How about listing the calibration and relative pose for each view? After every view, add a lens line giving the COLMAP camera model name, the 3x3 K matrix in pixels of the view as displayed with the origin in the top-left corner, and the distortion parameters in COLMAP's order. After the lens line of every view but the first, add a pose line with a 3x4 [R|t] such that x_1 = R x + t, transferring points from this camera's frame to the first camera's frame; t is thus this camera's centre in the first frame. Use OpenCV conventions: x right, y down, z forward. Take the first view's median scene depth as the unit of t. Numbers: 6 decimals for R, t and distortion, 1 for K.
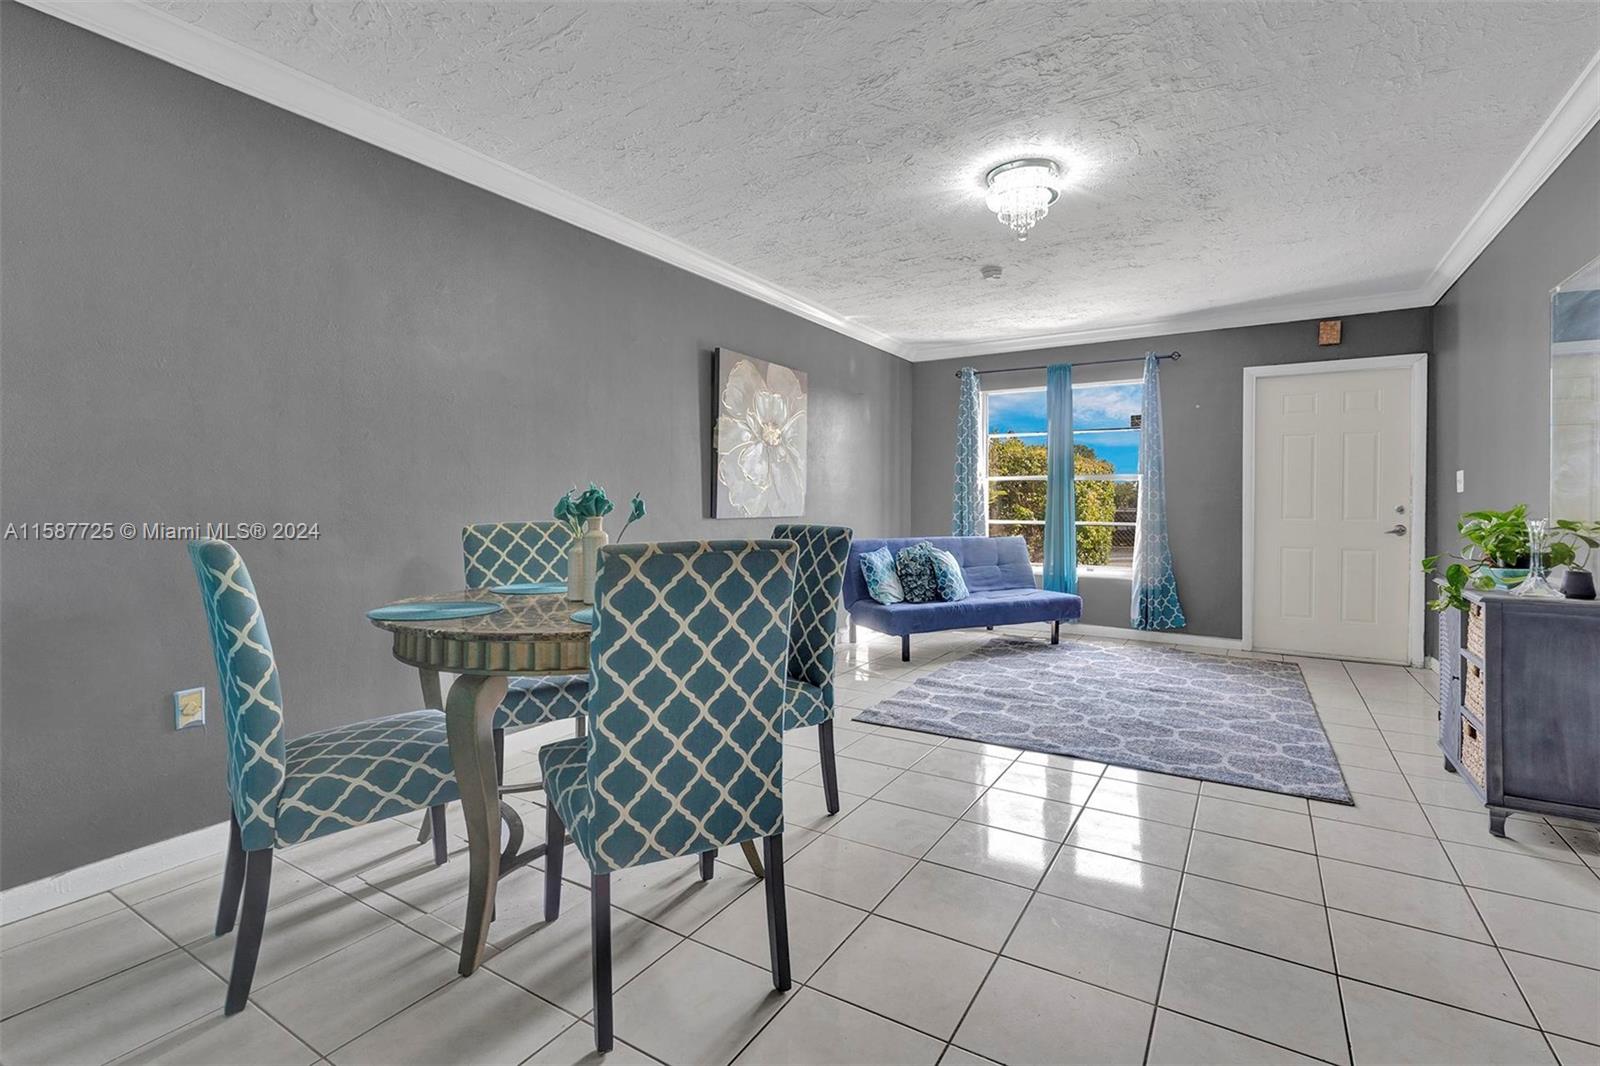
lens RADIAL K [[734.2, 0, 791.3], [0, 734.2, 511.5], [0, 0, 1]] dist [-0.000360, -0.000224]
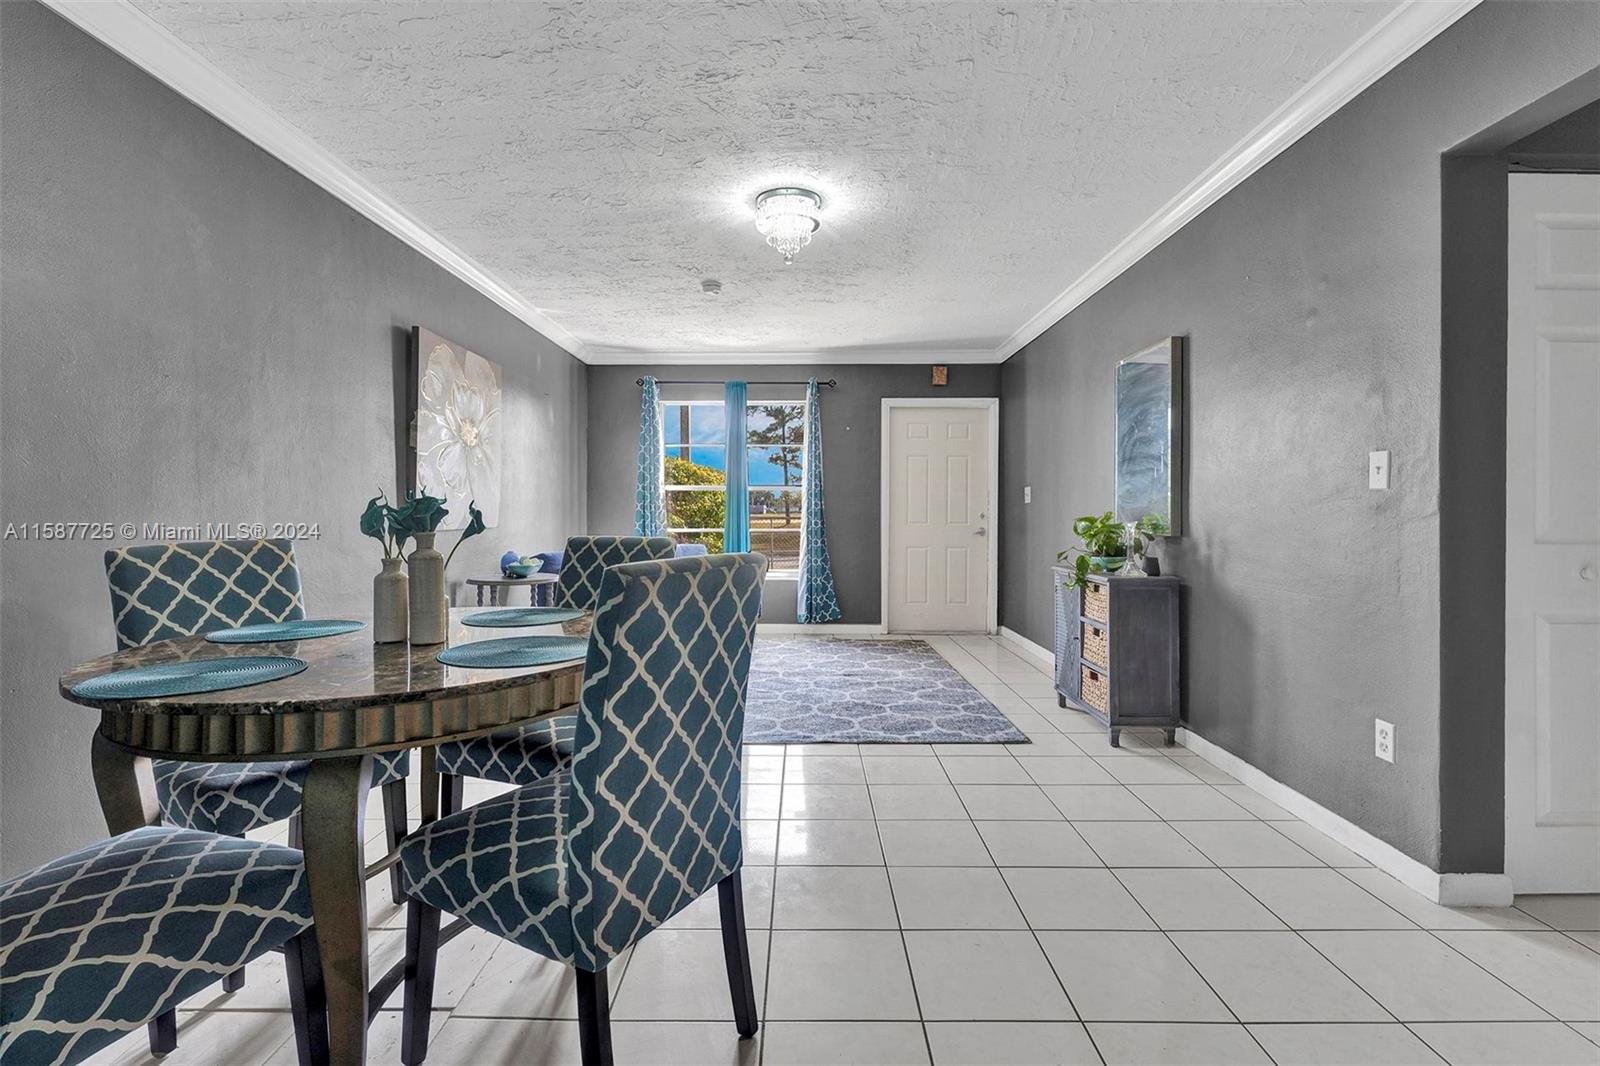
lens RADIAL K [[734.2, 0, 797.5], [0, 734.2, 522.1], [0, 0, 1]] dist [-0.000360, -0.000224]
pose [[0.853062, -0.010518, 0.521703, -0.208089], [0.008978, 0.999945, 0.005480, -0.002445], [-0.521732, 0.000009, 0.853109, 0.080466]]
